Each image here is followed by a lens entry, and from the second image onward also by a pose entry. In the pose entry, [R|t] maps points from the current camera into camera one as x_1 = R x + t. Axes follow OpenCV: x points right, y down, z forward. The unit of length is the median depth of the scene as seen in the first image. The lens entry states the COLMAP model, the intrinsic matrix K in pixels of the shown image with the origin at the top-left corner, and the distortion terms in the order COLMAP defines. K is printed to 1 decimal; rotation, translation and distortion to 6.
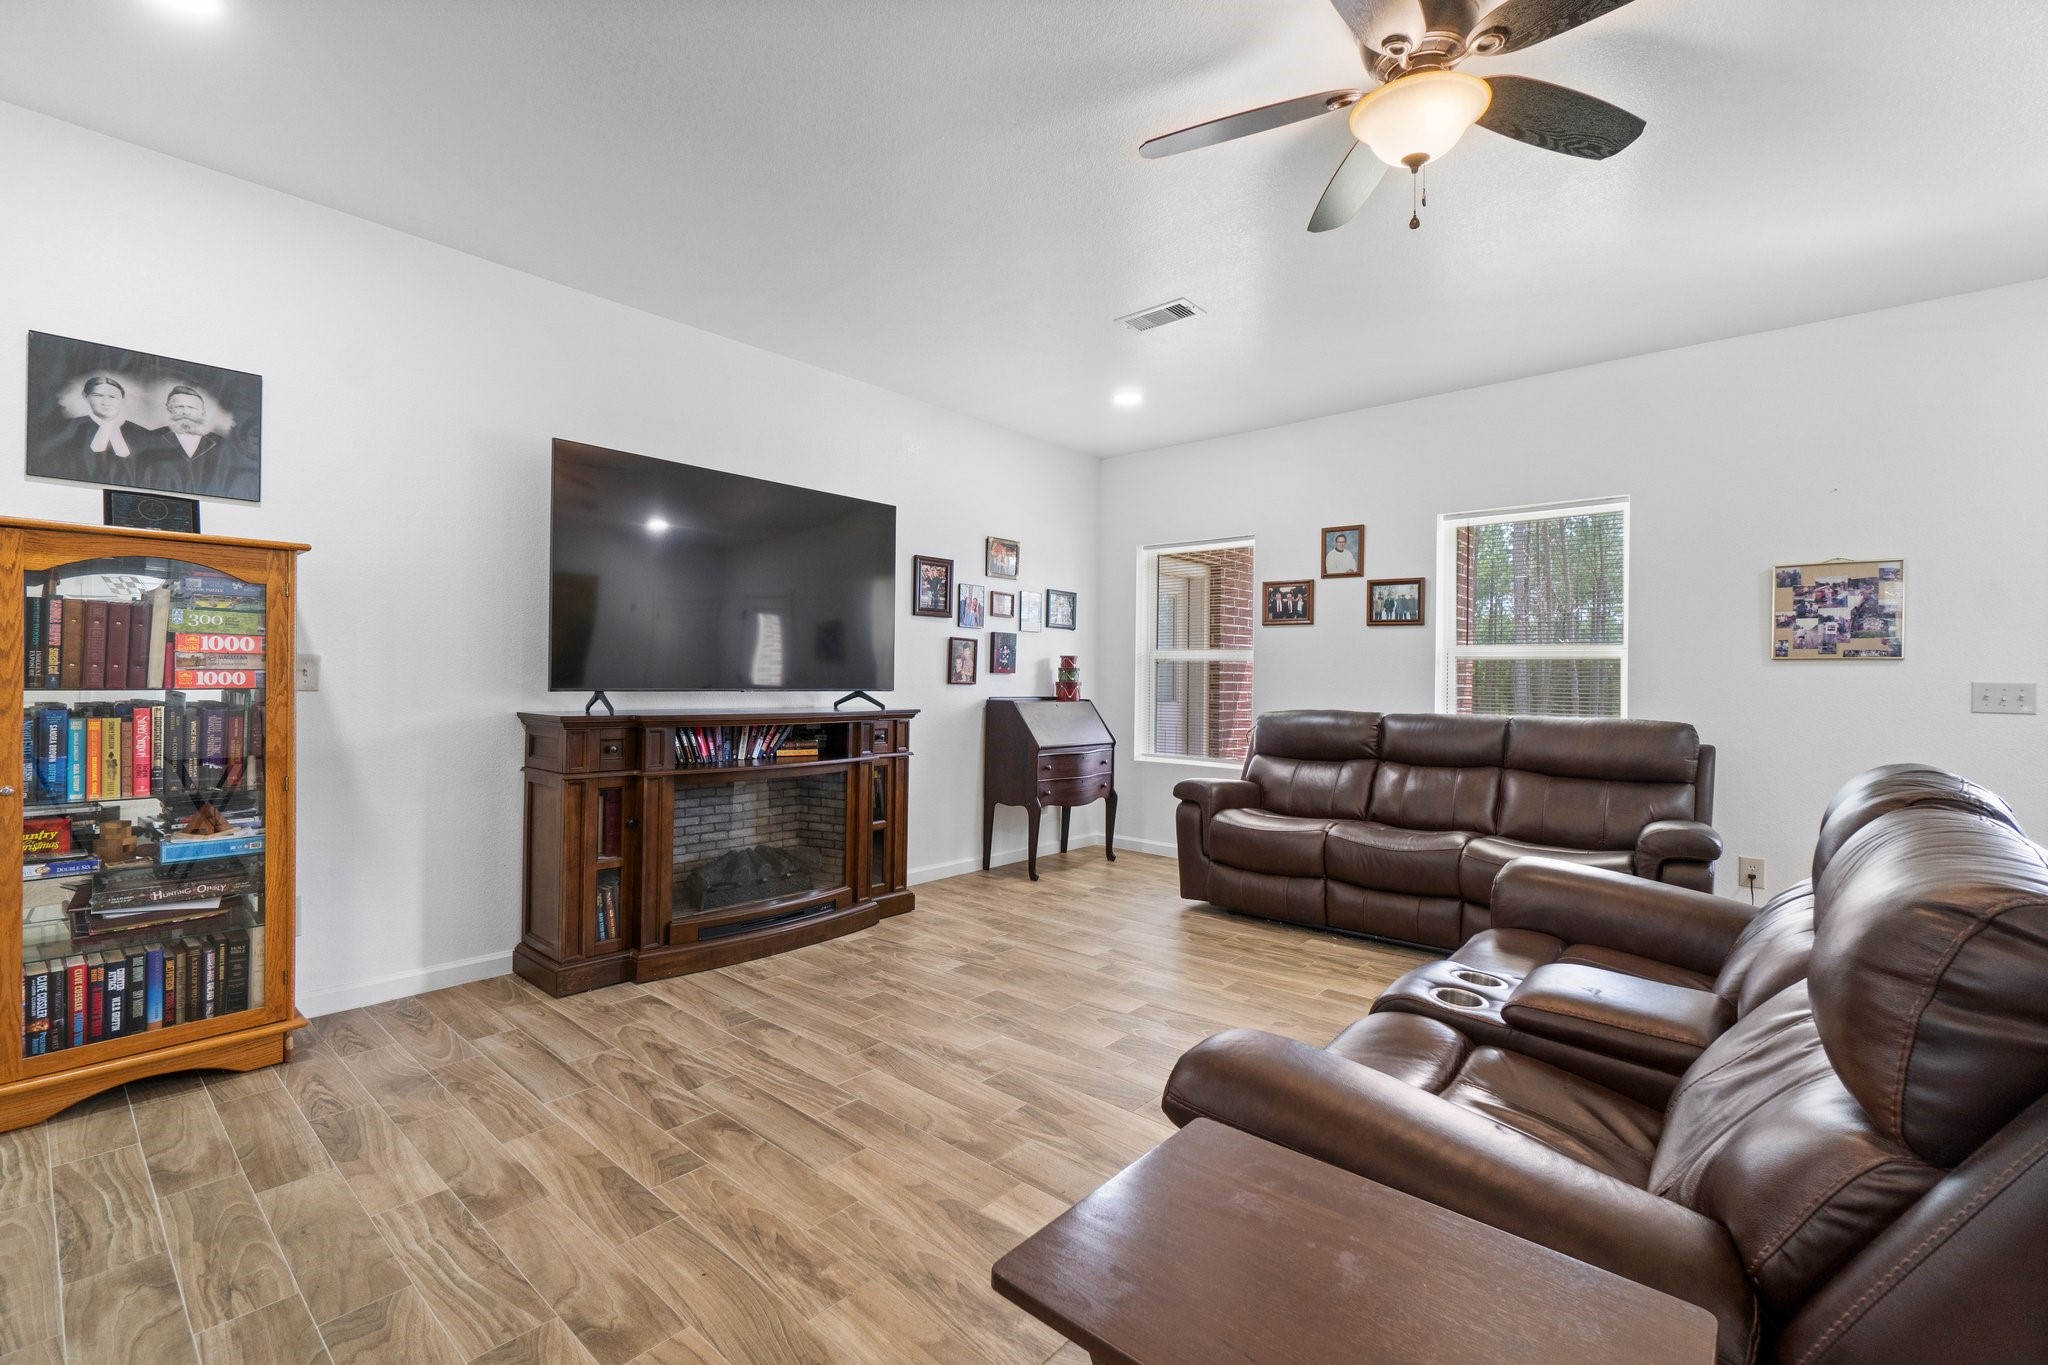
lens RADIAL K [[887.0, 0, 1008.1], [0, 887.0, 670.3], [0, 0, 1]] dist [-0.003757, -0.000483]
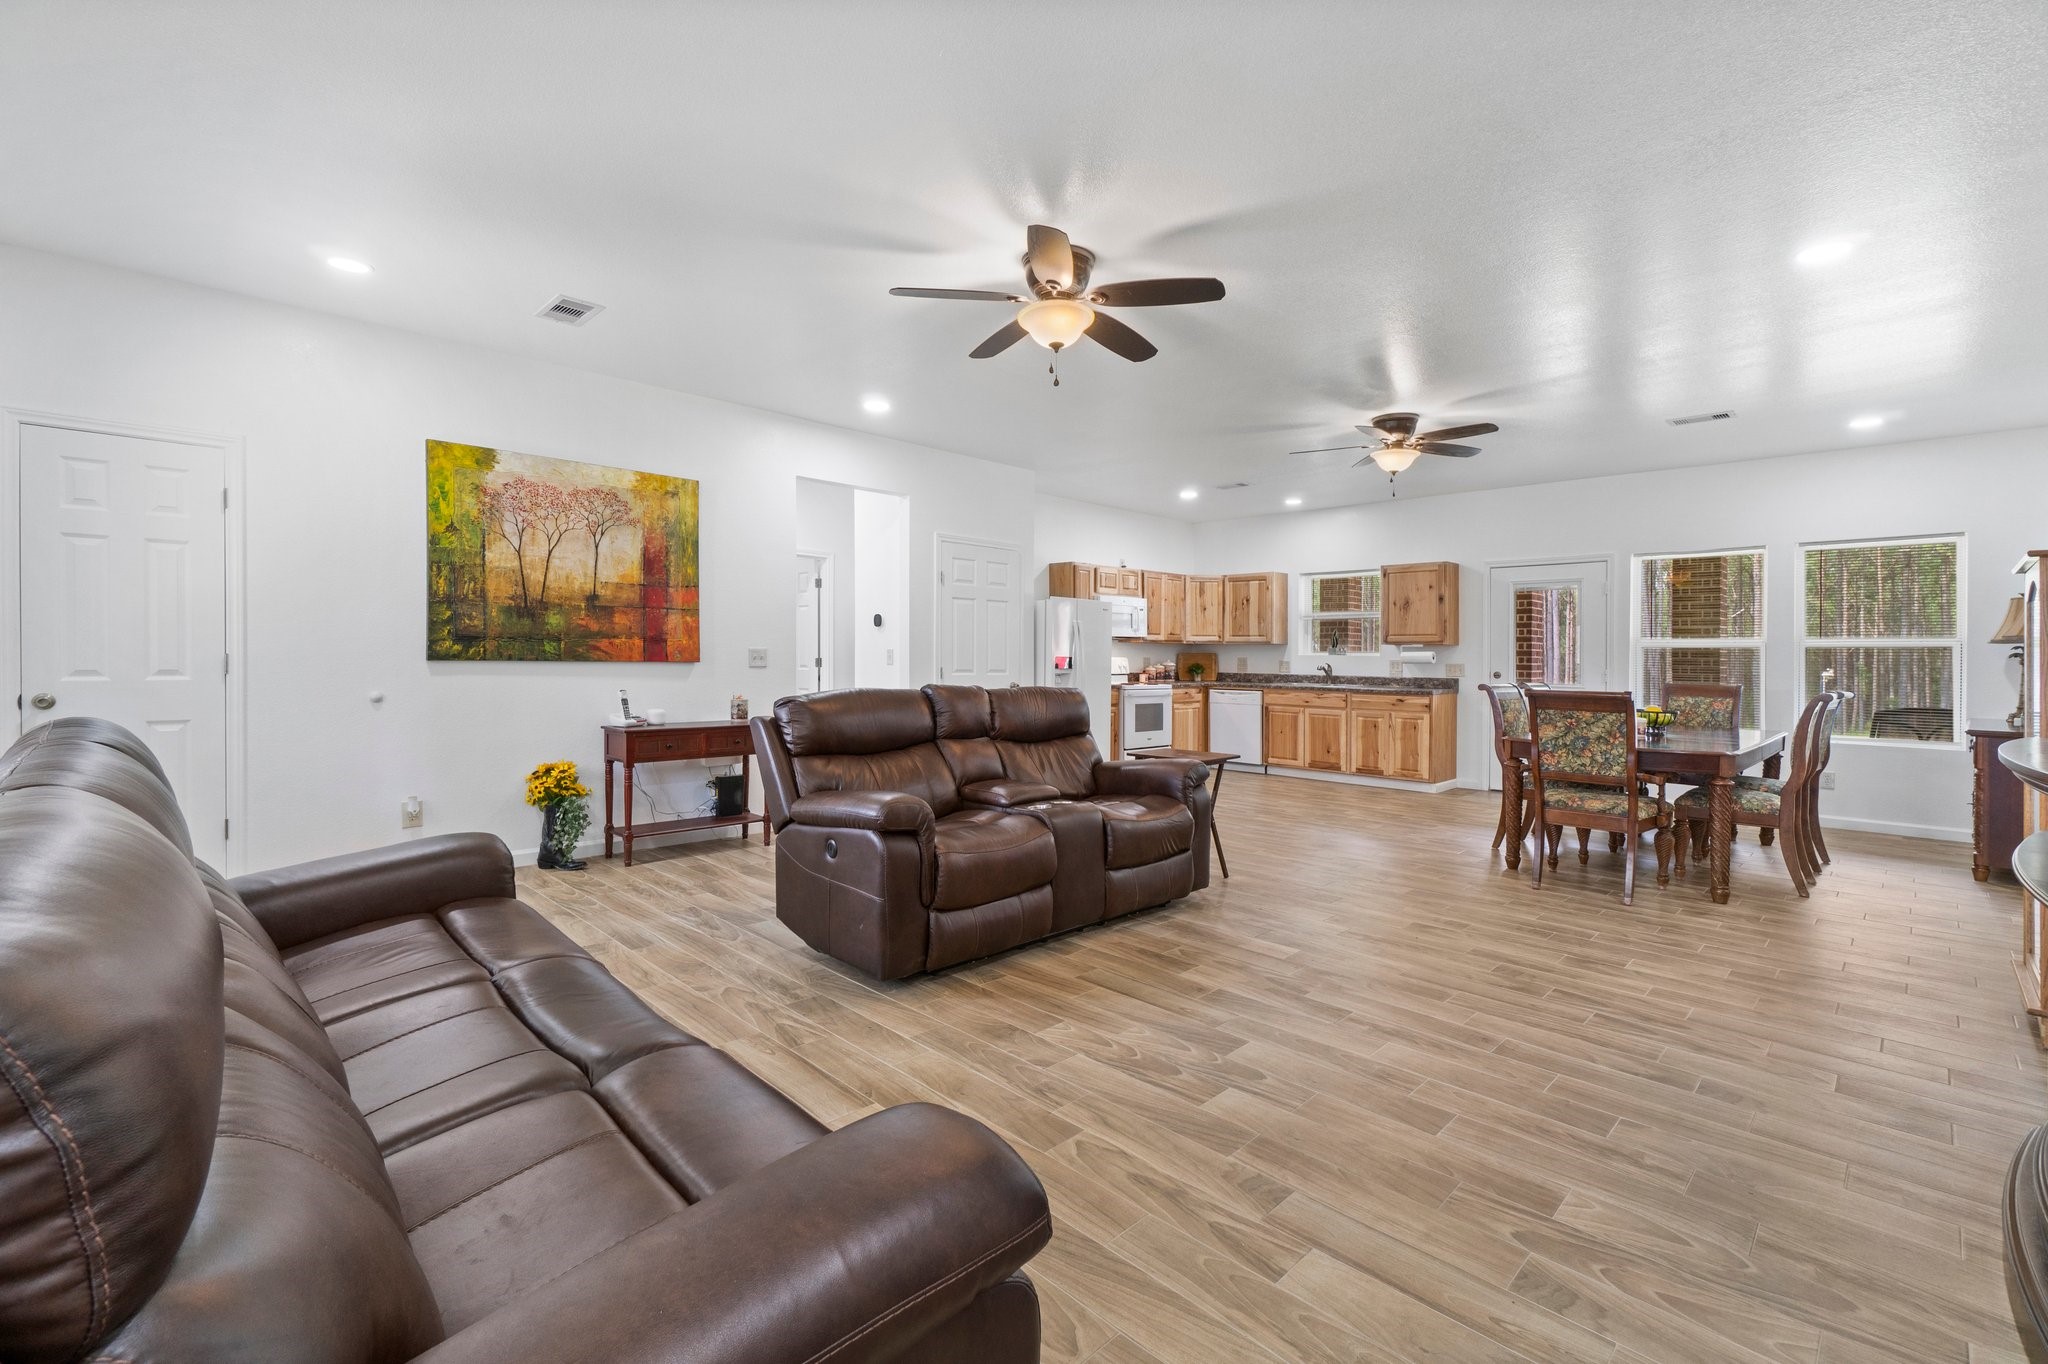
lens RADIAL K [[892.8, 0, 1011.7], [0, 892.8, 665.3], [0, 0, 1]] dist [-0.003138, 0.000083]
pose [[-0.996937, -0.027108, 0.073363, 0.235009], [-0.027072, 0.999632, 0.001490, 0.018814], [-0.073376, -0.000501, -0.997304, 1.525265]]
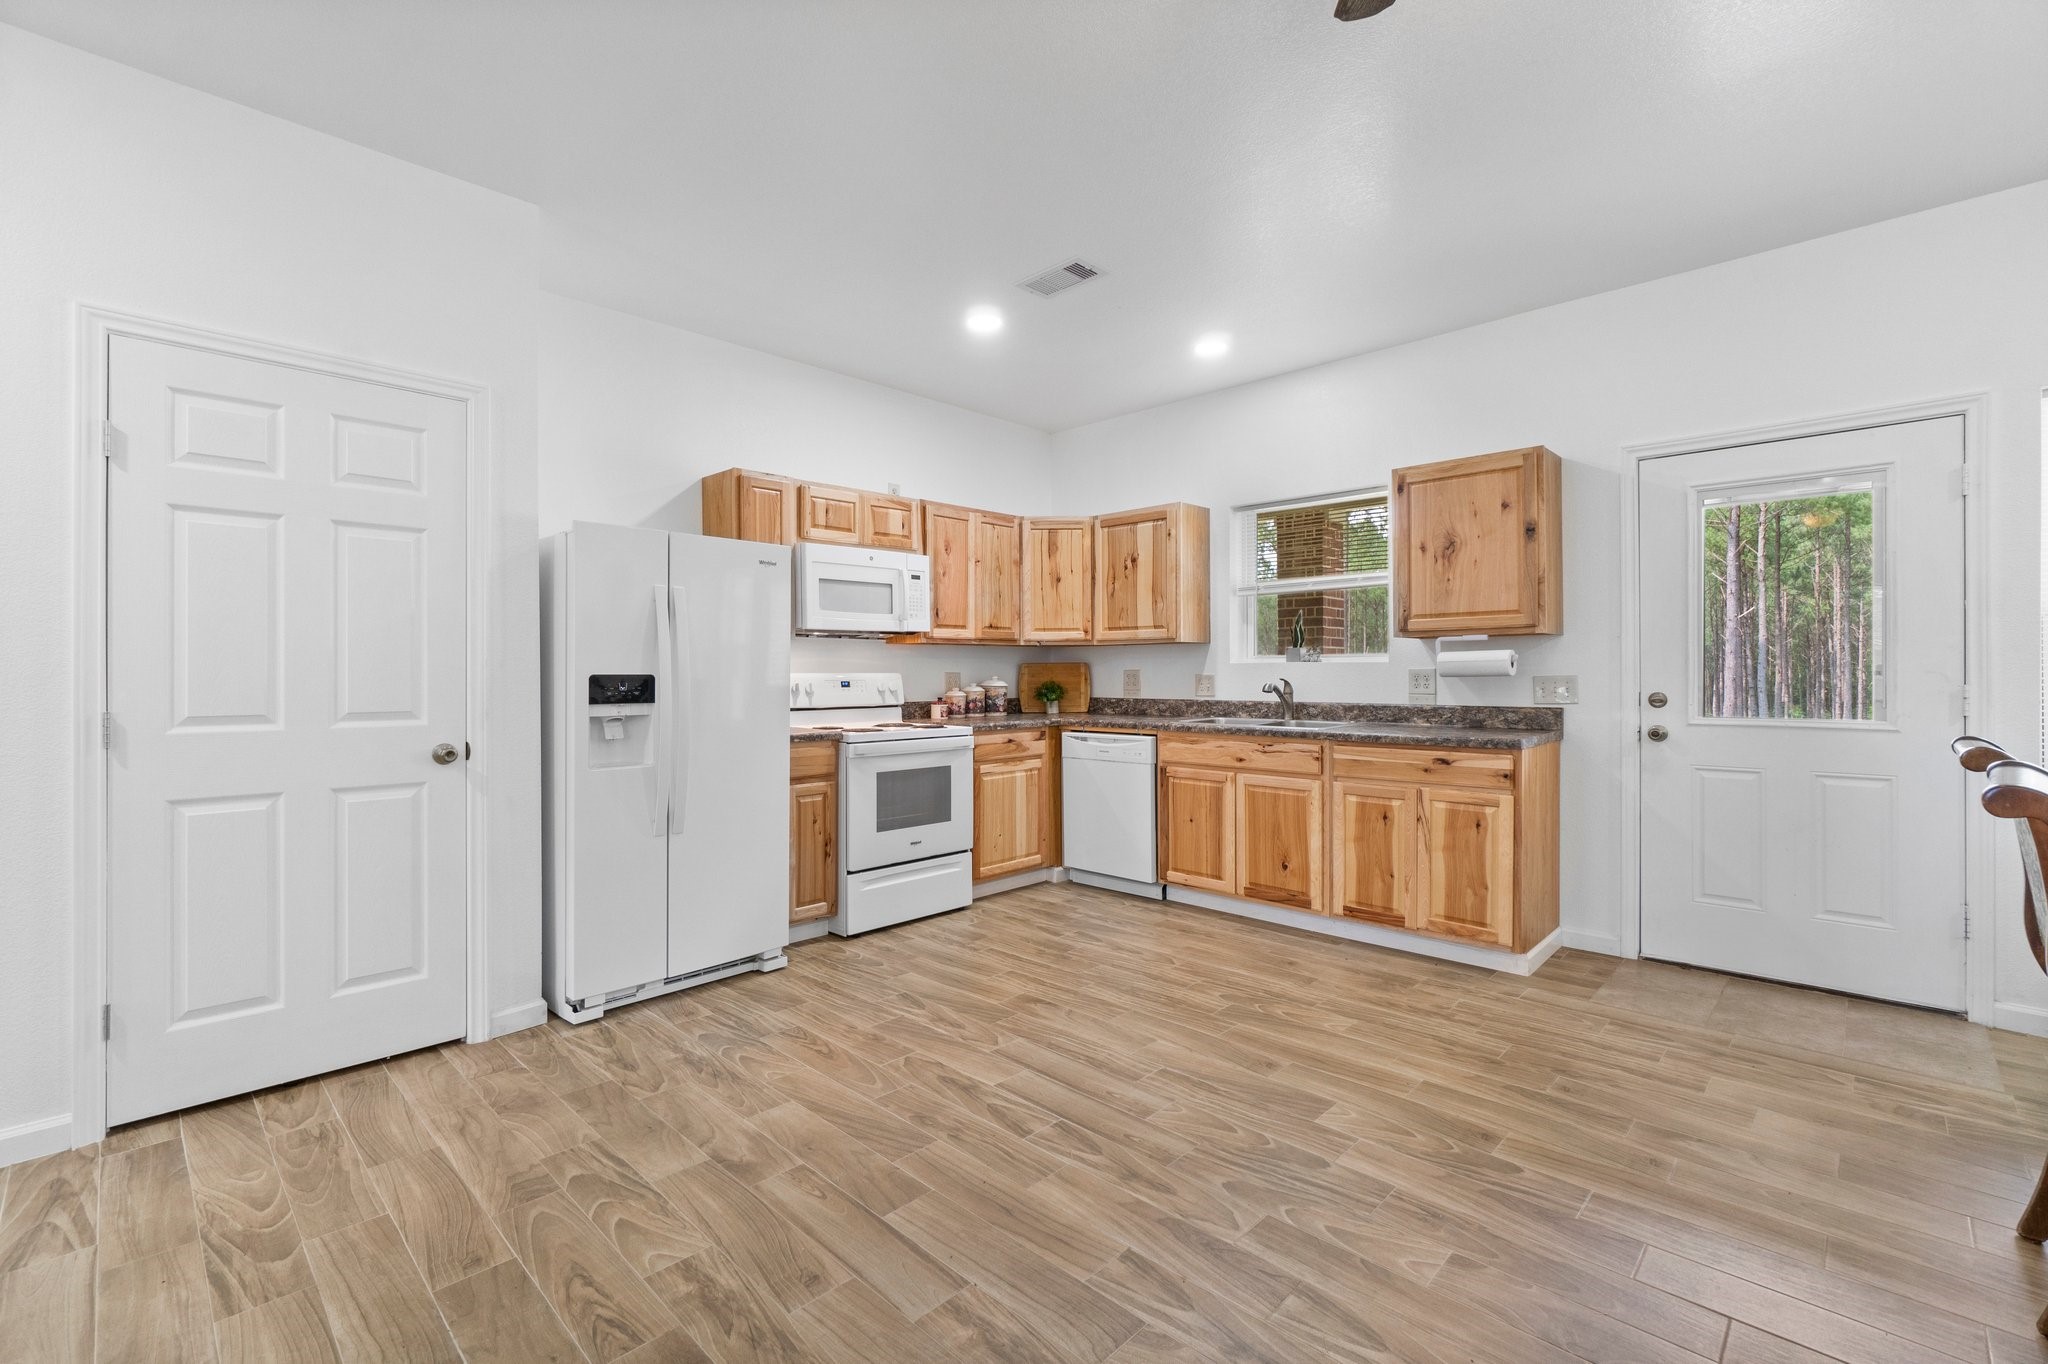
lens RADIAL K [[889.8, 0, 1011.4], [0, 889.8, 677.3], [0, 0, 1]] dist [-0.002716, -0.000298]
pose [[-0.998496, -0.011930, 0.053510, -0.146017], [-0.012116, 0.999922, -0.003152, 0.000264], [-0.053468, -0.003796, -0.998562, 0.244292]]
